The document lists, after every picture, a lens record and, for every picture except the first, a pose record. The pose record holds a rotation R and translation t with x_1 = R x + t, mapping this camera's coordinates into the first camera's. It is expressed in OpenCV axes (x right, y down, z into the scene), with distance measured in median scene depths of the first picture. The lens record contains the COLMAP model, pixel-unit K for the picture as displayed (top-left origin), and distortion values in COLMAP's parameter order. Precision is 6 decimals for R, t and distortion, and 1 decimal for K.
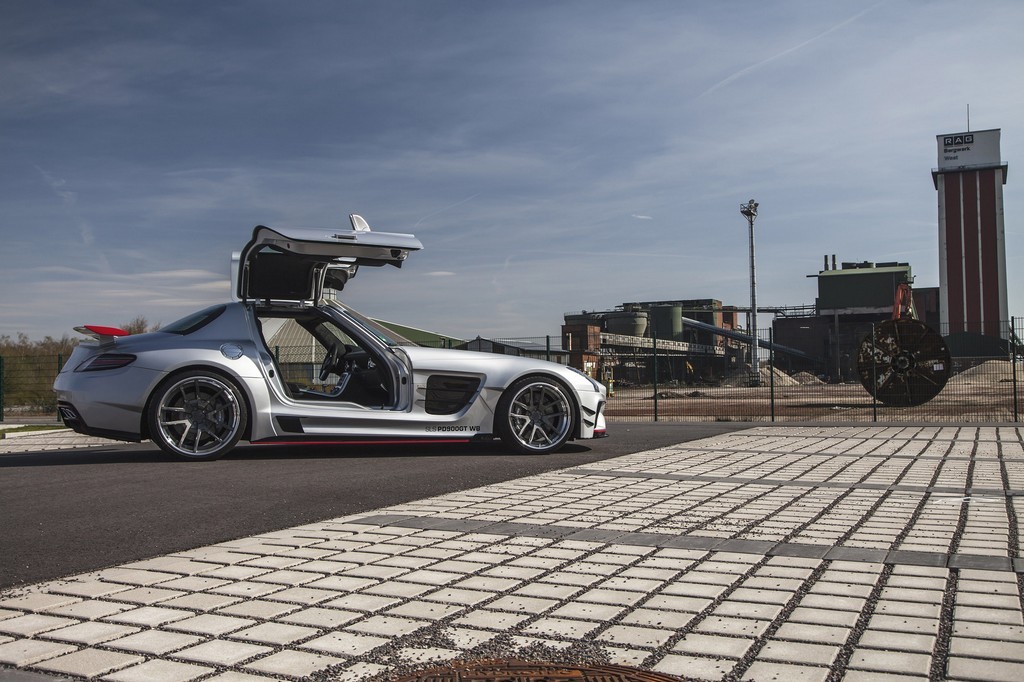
lens RADIAL K [[981.4, 0, 512.0], [0, 981.4, 341.0], [0, 0, 1]] dist [0.004612, 0.003290]
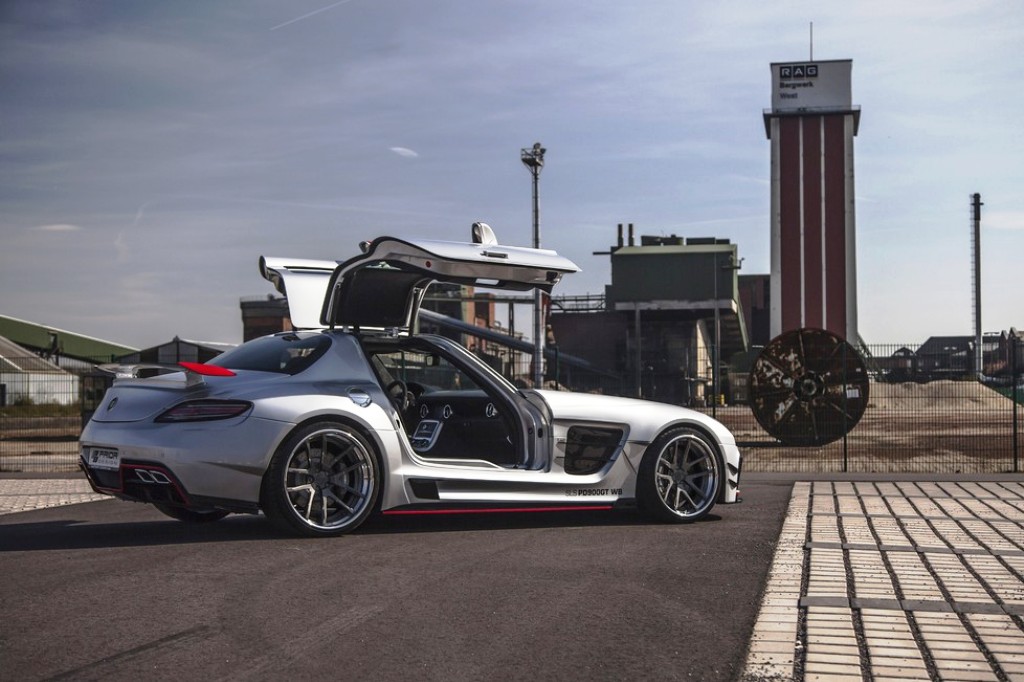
lens RADIAL K [[1468.1, 0, 512.0], [0, 1468.1, 341.0], [0, 0, 1]] dist [0.019729, 0.004293]
pose [[0.971695, 0.018332, 0.235527, -0.413962], [-0.018263, 0.999830, -0.002472, -0.031123], [-0.235533, -0.001899, 0.971865, -0.159918]]
